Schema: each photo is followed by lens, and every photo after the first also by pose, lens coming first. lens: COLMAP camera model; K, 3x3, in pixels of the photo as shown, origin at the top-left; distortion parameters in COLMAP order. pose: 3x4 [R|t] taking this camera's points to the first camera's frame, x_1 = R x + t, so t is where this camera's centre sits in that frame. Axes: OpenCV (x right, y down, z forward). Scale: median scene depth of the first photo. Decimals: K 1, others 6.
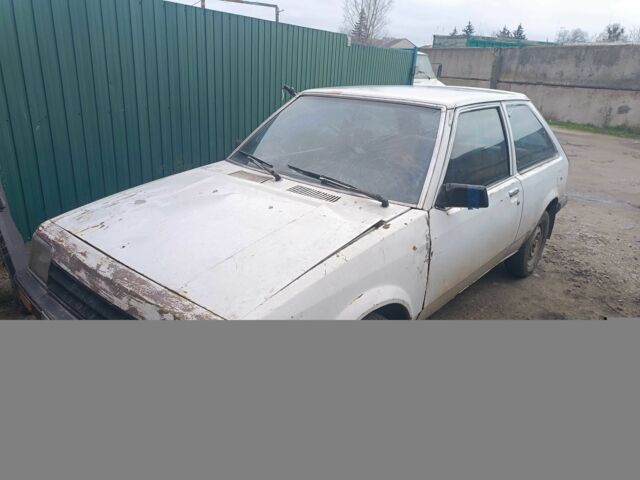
lens RADIAL K [[475.8, 0, 320.0], [0, 475.8, 240.0], [0, 0, 1]] dist [0.001594, 0.000658]
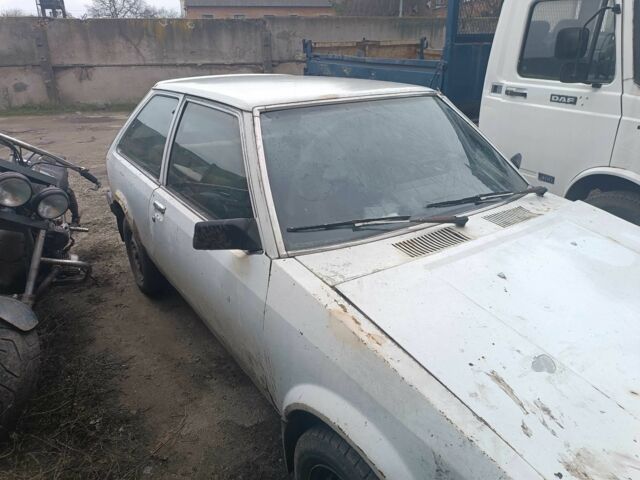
lens RADIAL K [[475.8, 0, 320.0], [0, 475.8, 240.0], [0, 0, 1]] dist [0.001594, 0.000658]
pose [[0.255808, -0.407597, 0.876600, -0.681117], [0.360966, 0.881460, 0.304520, -0.352839], [-0.896809, 0.238524, 0.372613, 0.842591]]
